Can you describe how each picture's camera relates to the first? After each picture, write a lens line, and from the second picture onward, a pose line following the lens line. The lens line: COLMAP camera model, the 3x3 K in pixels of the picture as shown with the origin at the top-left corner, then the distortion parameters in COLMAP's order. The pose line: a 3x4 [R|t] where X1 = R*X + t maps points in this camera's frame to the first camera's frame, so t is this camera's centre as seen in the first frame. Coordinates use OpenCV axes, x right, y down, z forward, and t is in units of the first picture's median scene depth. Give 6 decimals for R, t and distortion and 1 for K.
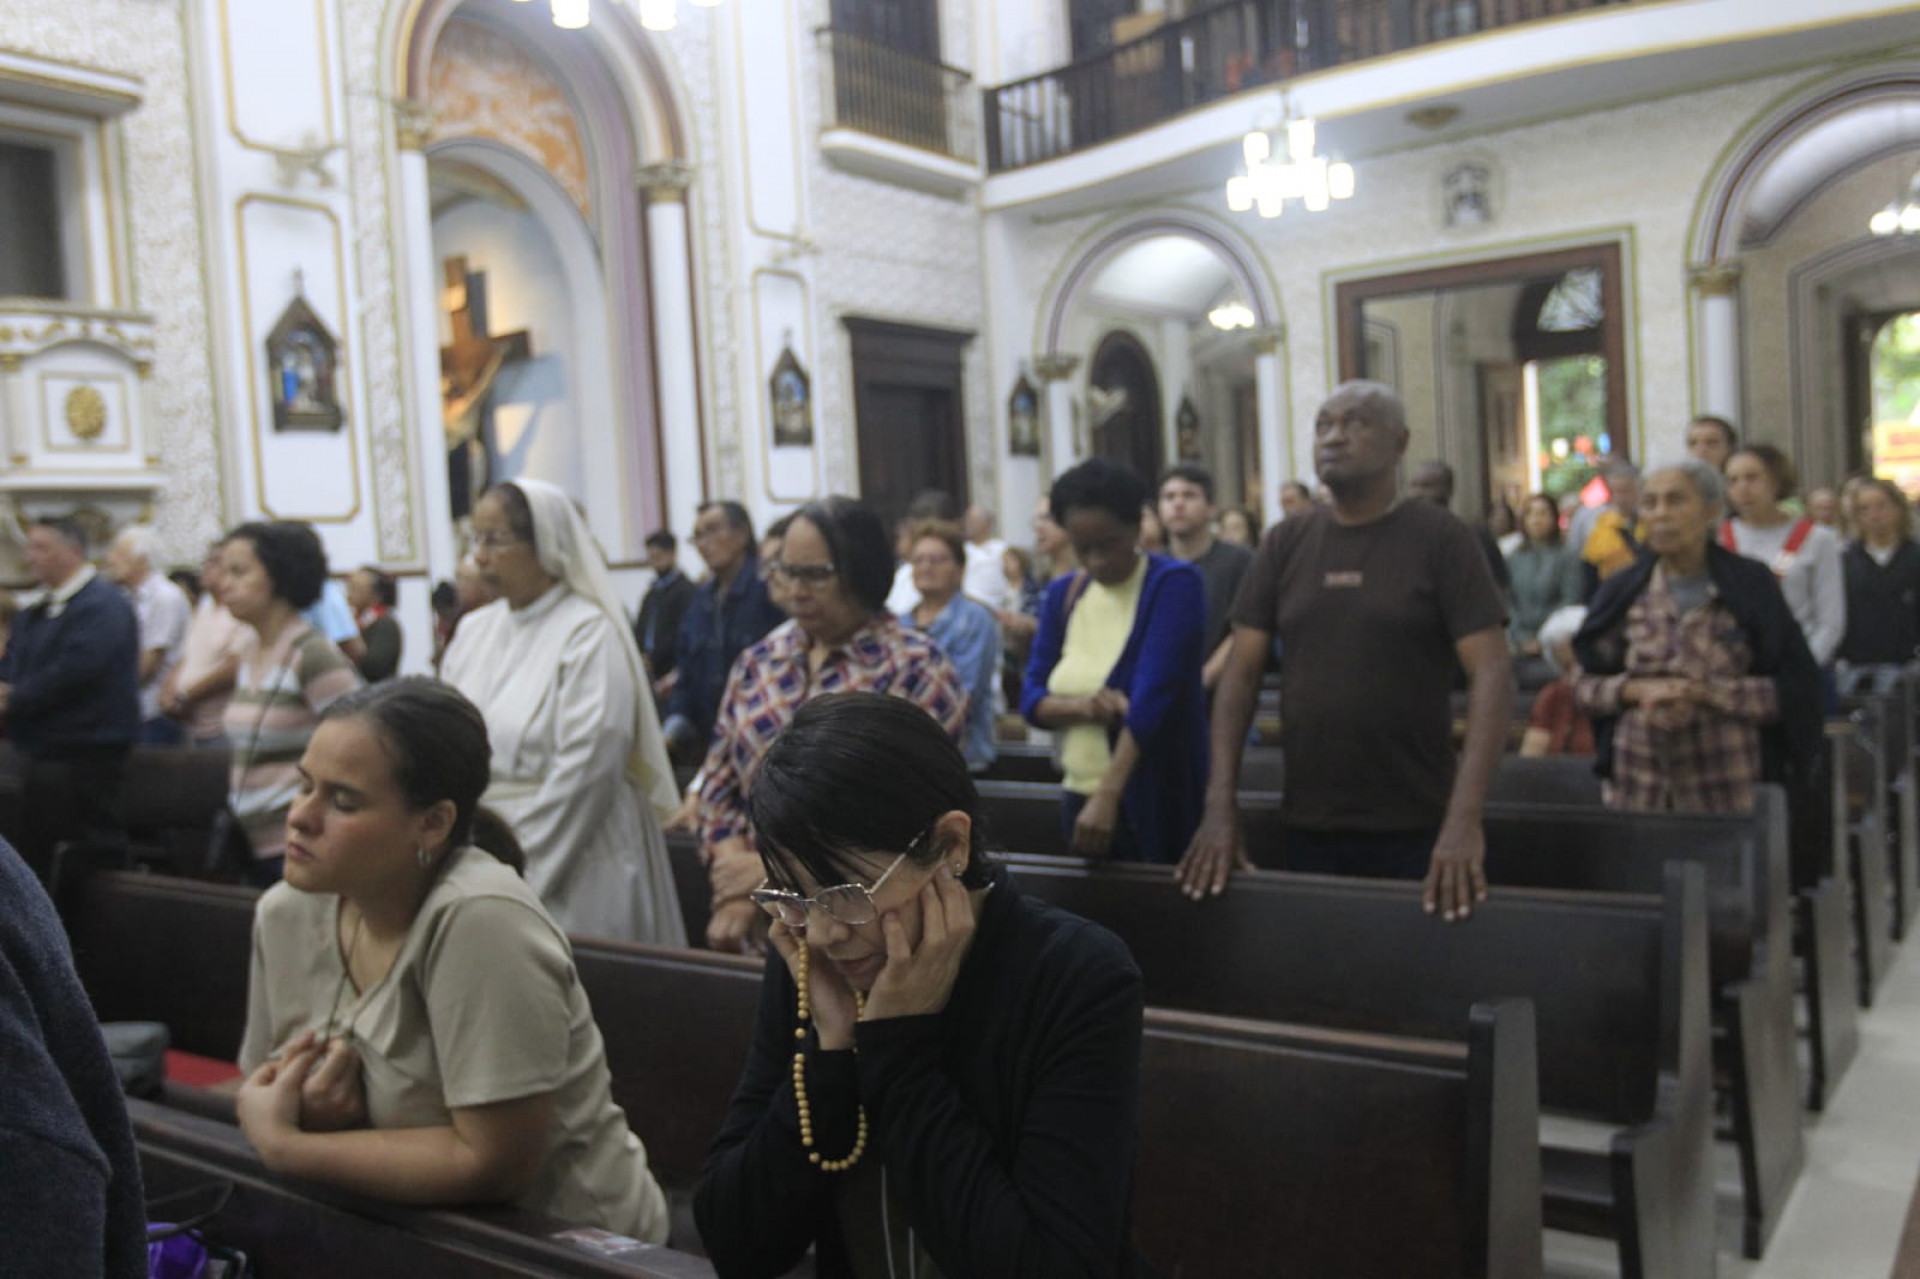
lens RADIAL K [[1577.6, 0, 964.0], [0, 1577.6, 633.5], [0, 0, 1]] dist [-0.001901, 0.000040]
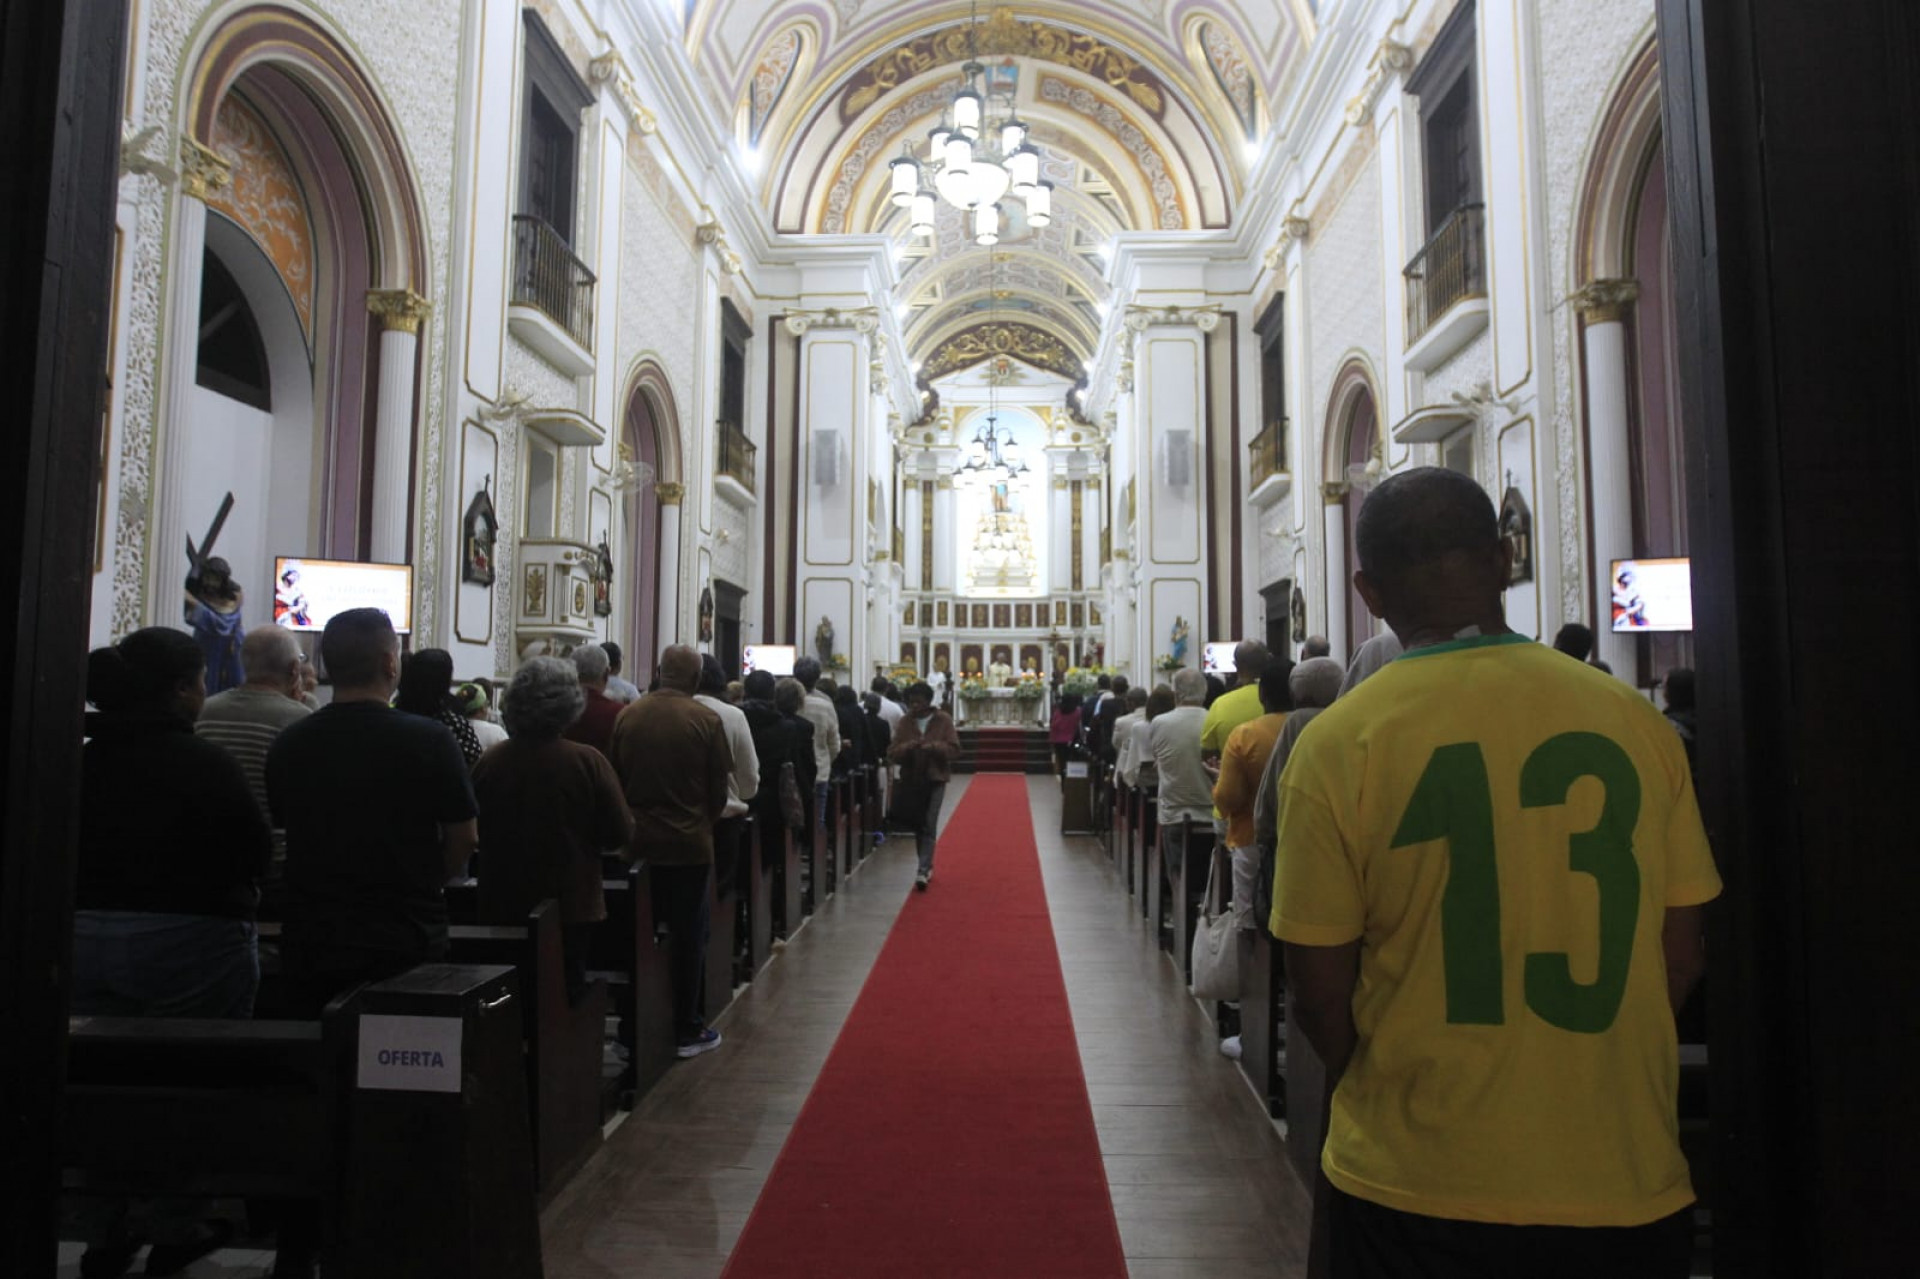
lens RADIAL K [[1124.2, 0, 966.3], [0, 1124.2, 629.9], [0, 0, 1]] dist [-0.031365, 0.008193]
pose [[0.832256, 0.104627, 0.544429, -0.580482], [-0.023990, 0.987907, -0.153182, 0.061699], [-0.553872, 0.114426, 0.824701, -0.245153]]
